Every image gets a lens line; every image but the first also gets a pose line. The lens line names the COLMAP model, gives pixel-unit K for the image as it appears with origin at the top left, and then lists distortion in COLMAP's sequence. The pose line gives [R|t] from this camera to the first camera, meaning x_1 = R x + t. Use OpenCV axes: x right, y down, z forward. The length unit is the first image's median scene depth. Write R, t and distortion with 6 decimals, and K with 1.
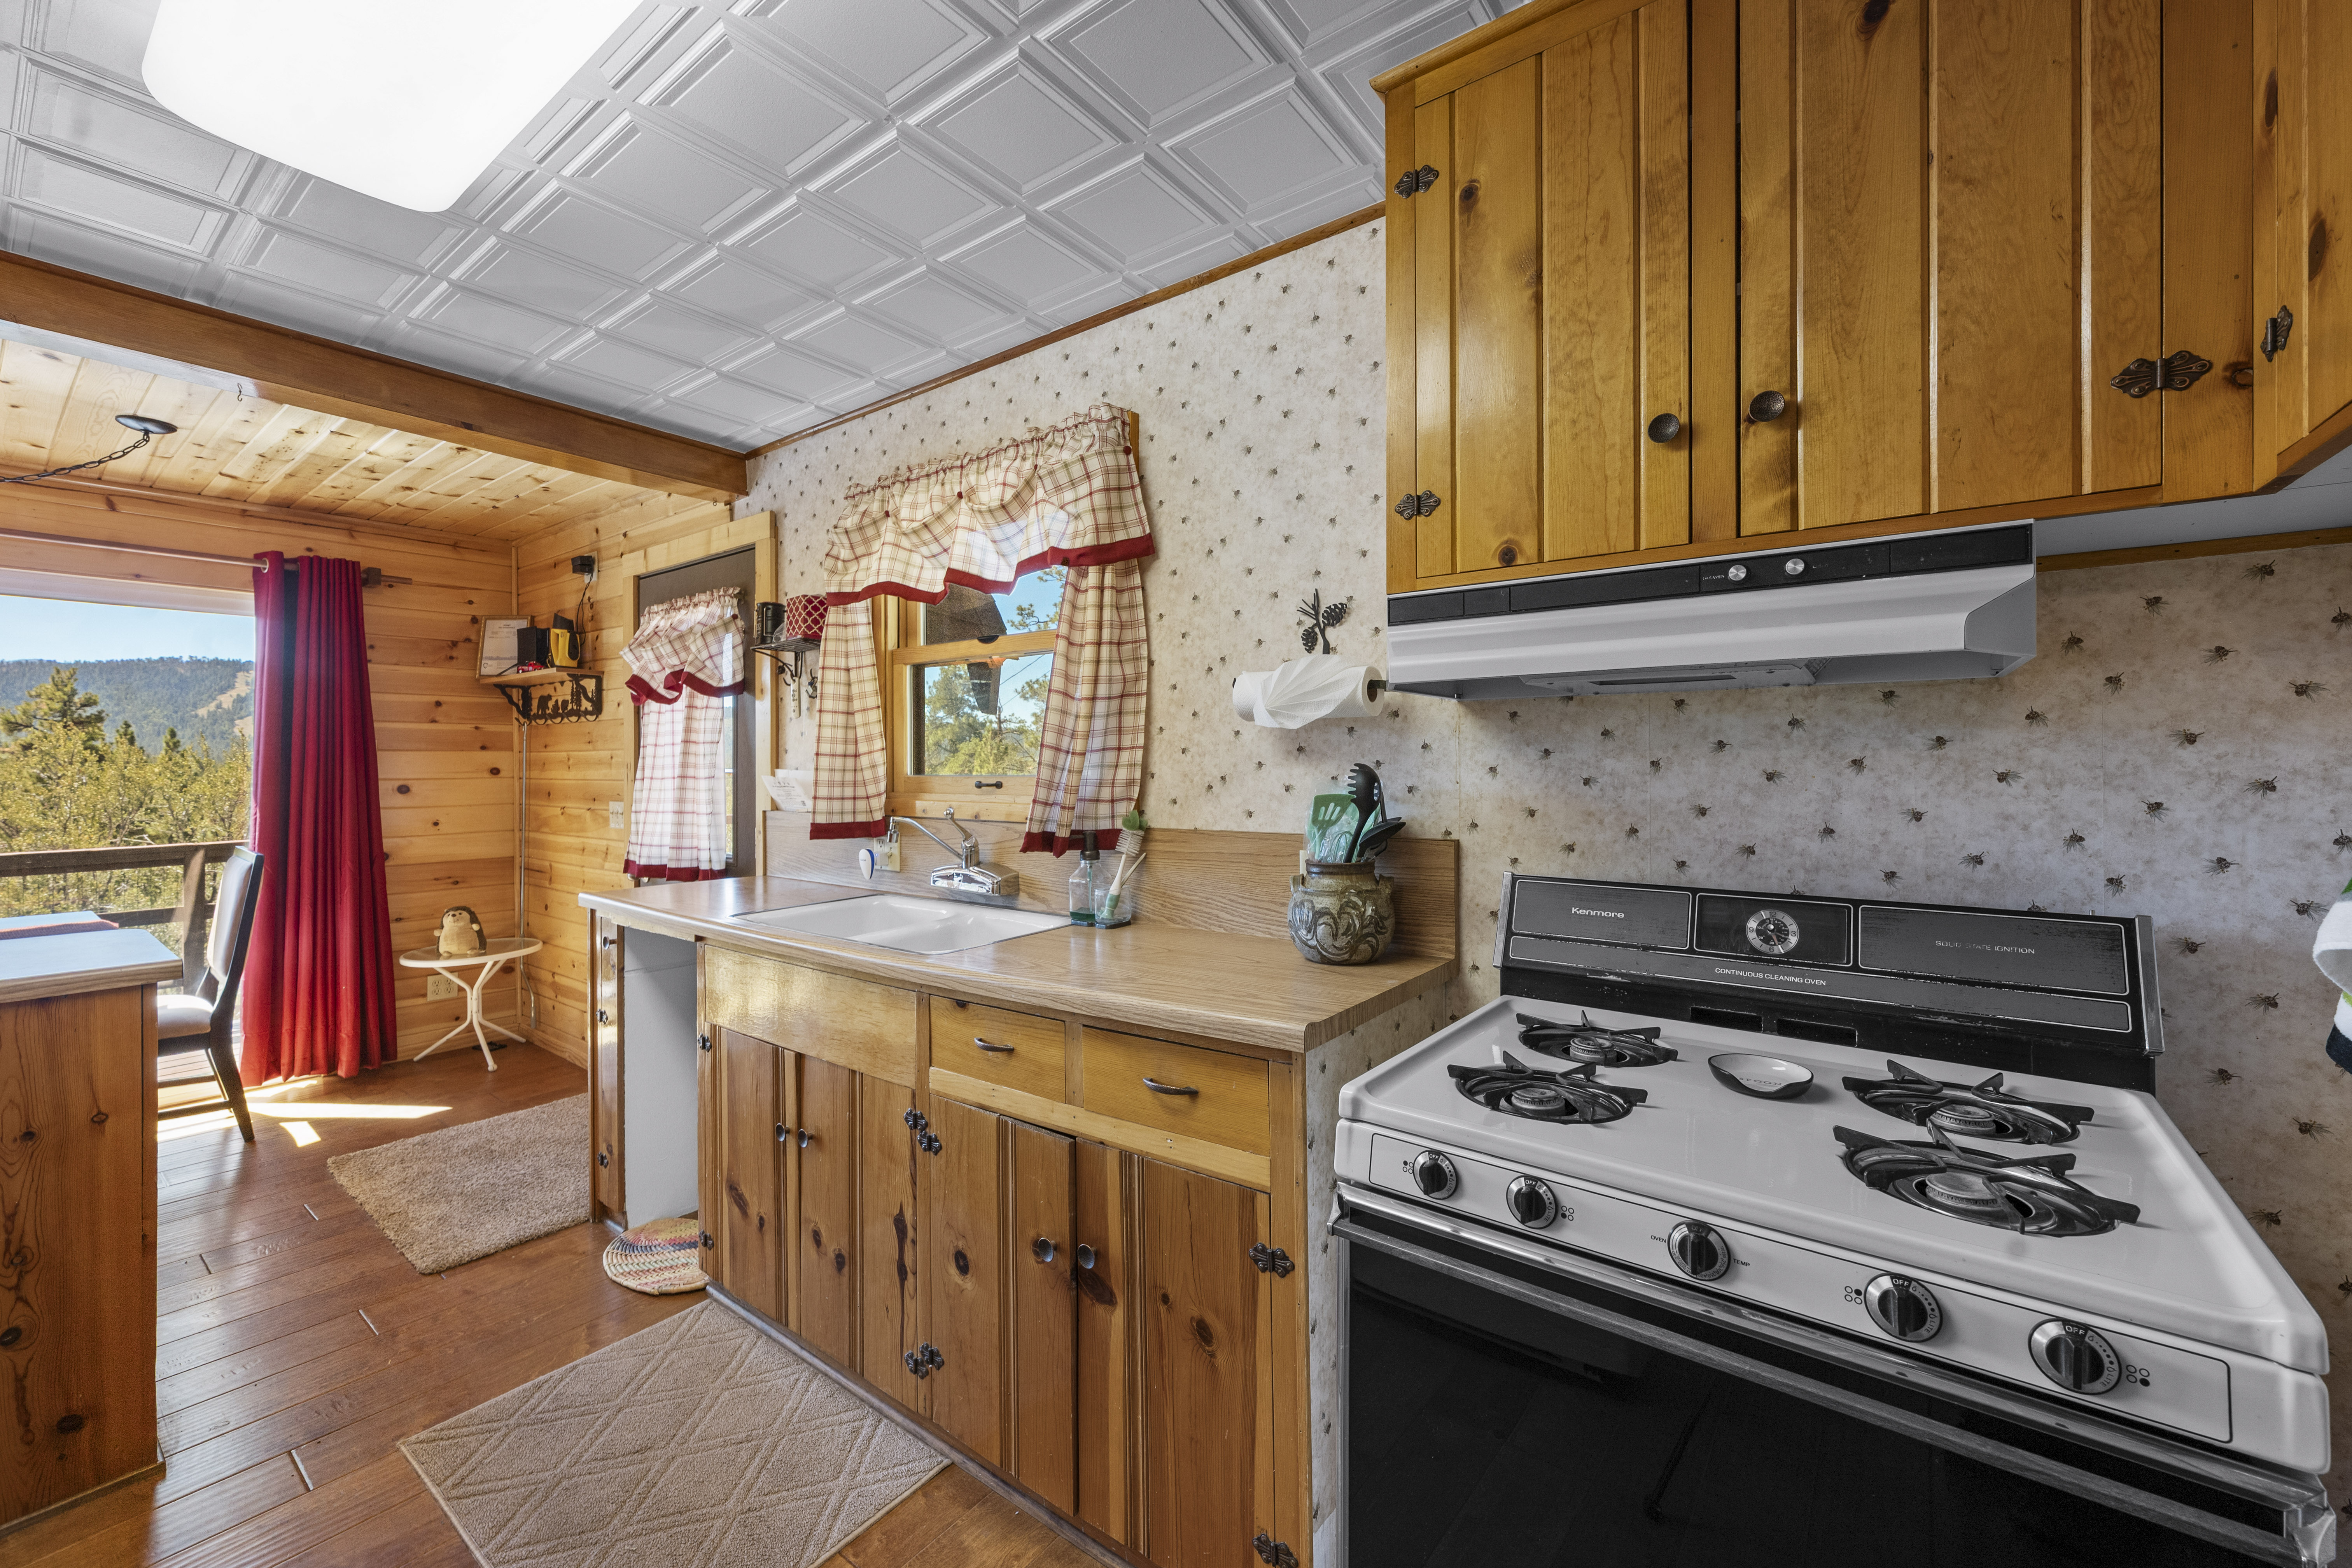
lens RADIAL K [[949.9, 0, 1166.3], [0, 949.9, 767.0], [0, 0, 1]] dist [-0.000563, 0.000217]
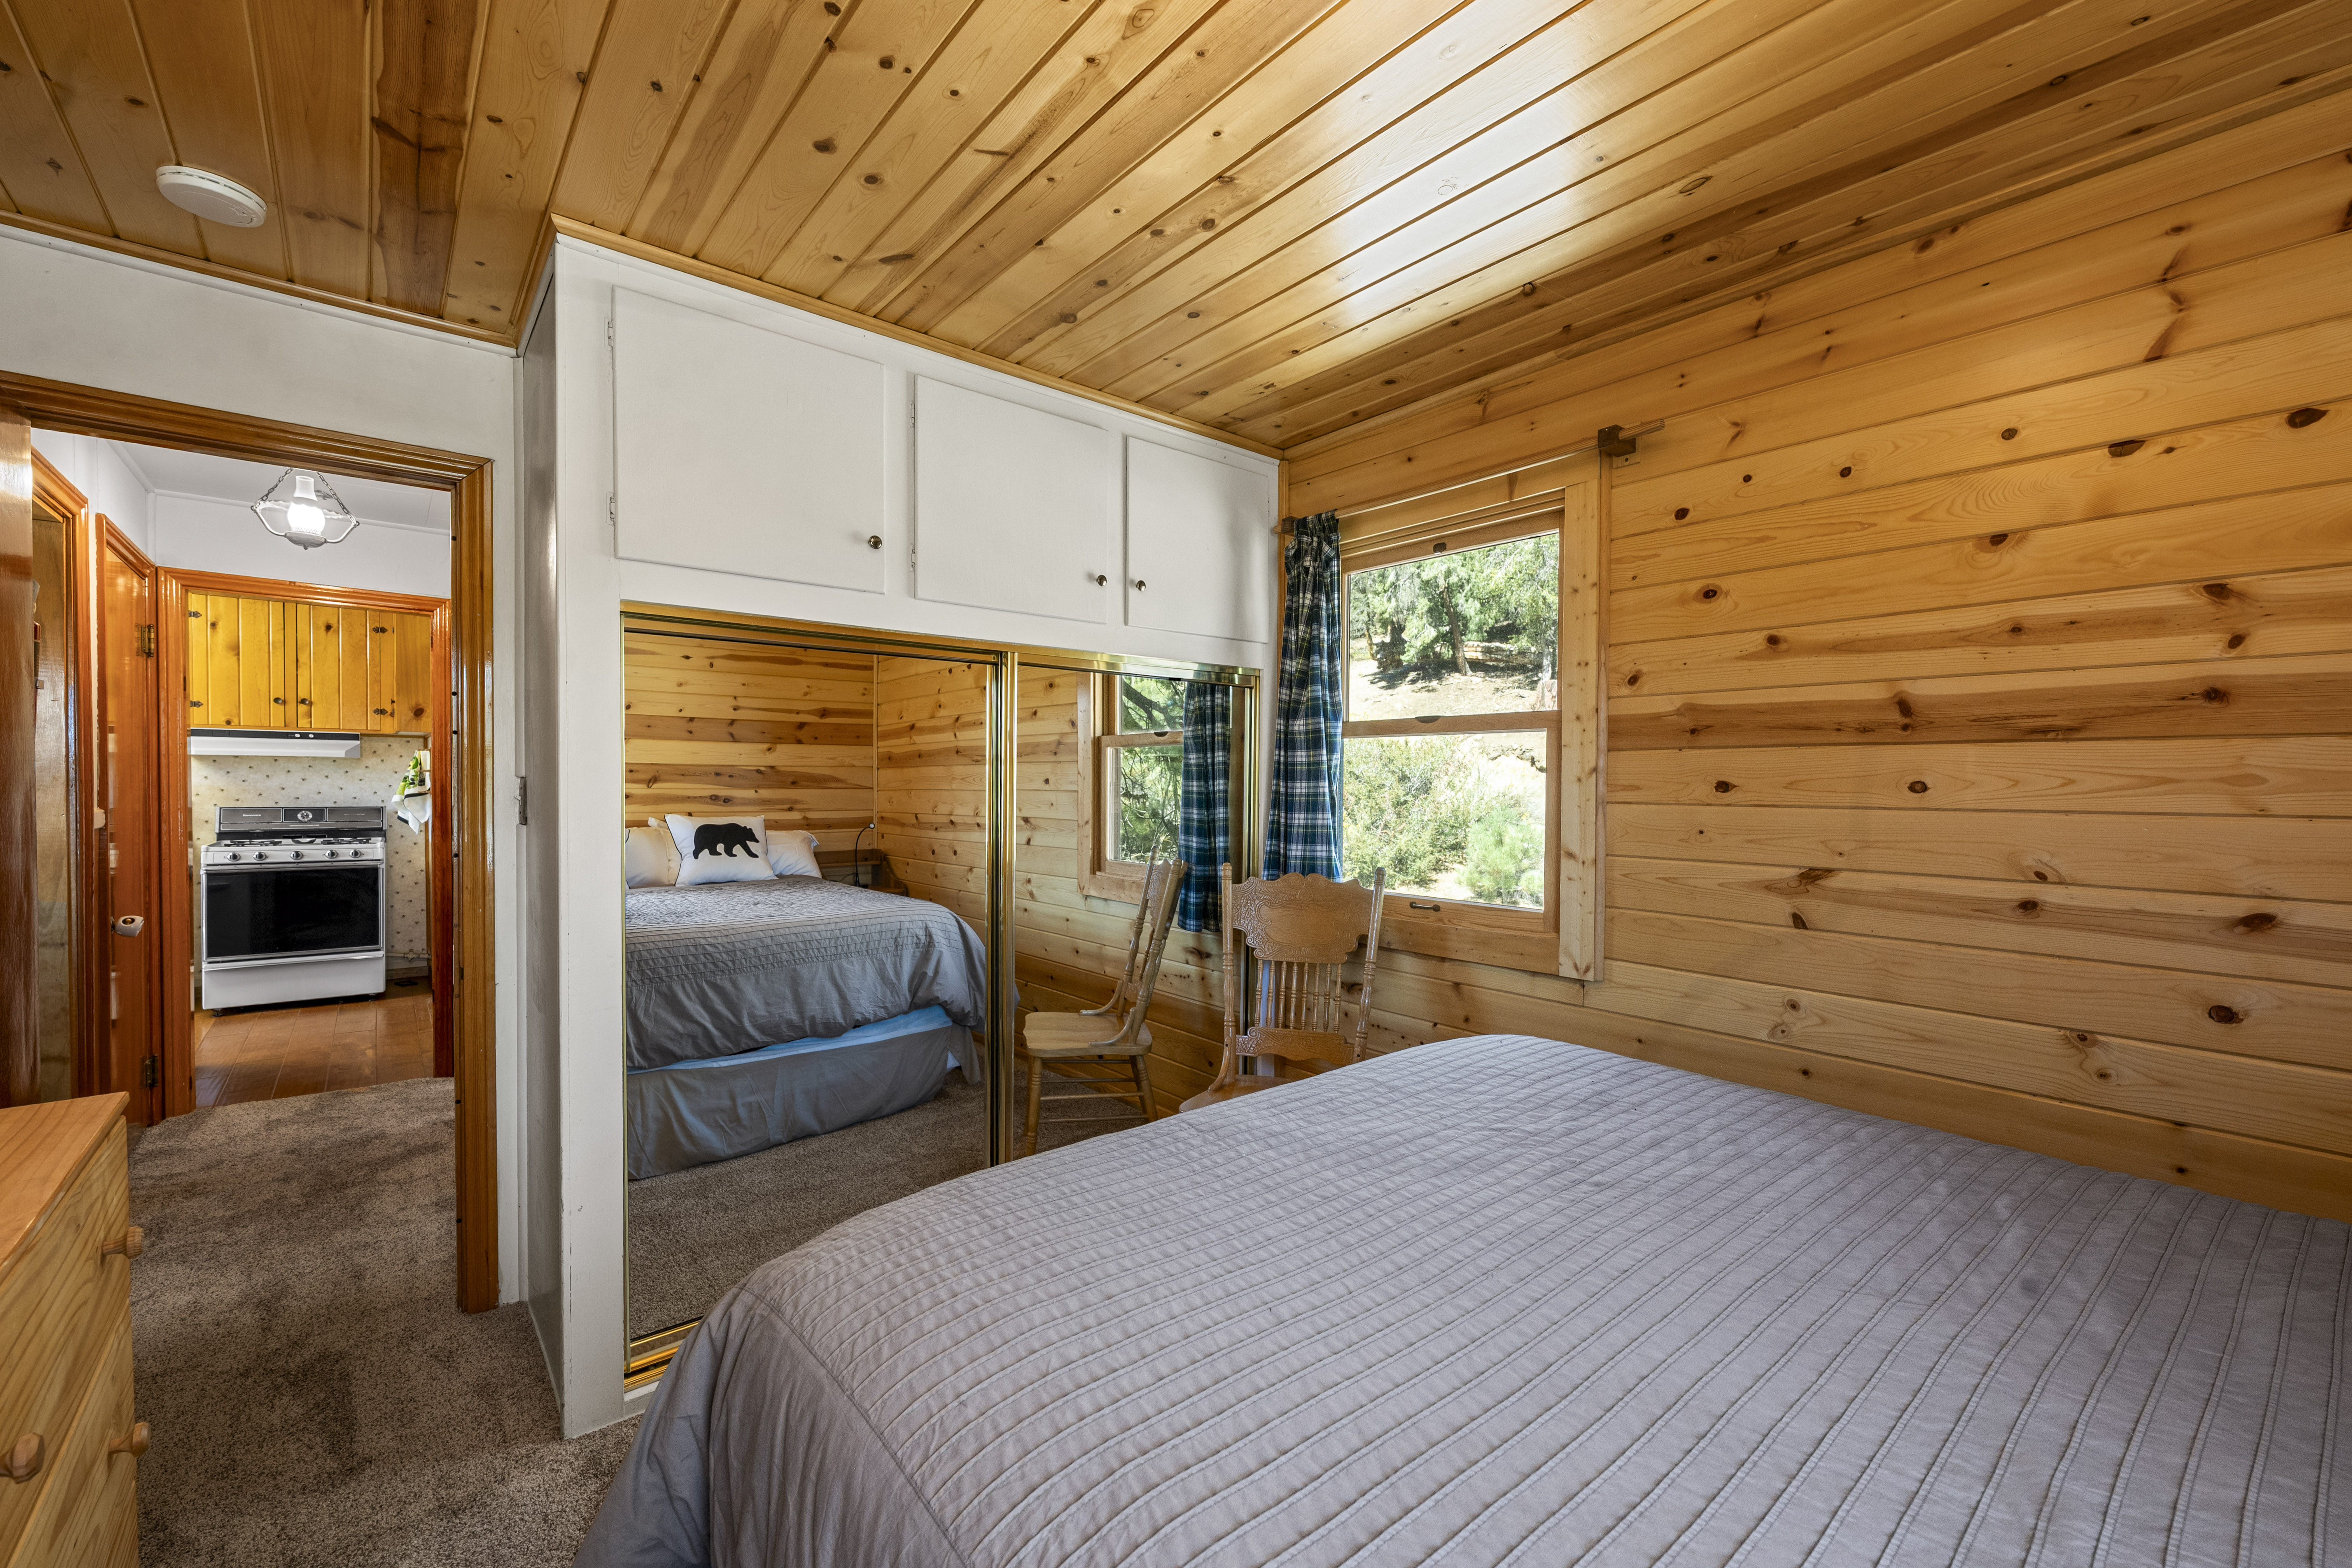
lens RADIAL K [[949.9, 0, 1170.1], [0, 949.9, 800.5], [0, 0, 1]] dist [-0.000563, 0.000217]
pose [[0.224058, -0.015613, 0.974451, -2.805855], [-0.008010, 0.999808, 0.017861, -0.002814], [-0.974543, -0.011808, 0.223890, -3.967555]]
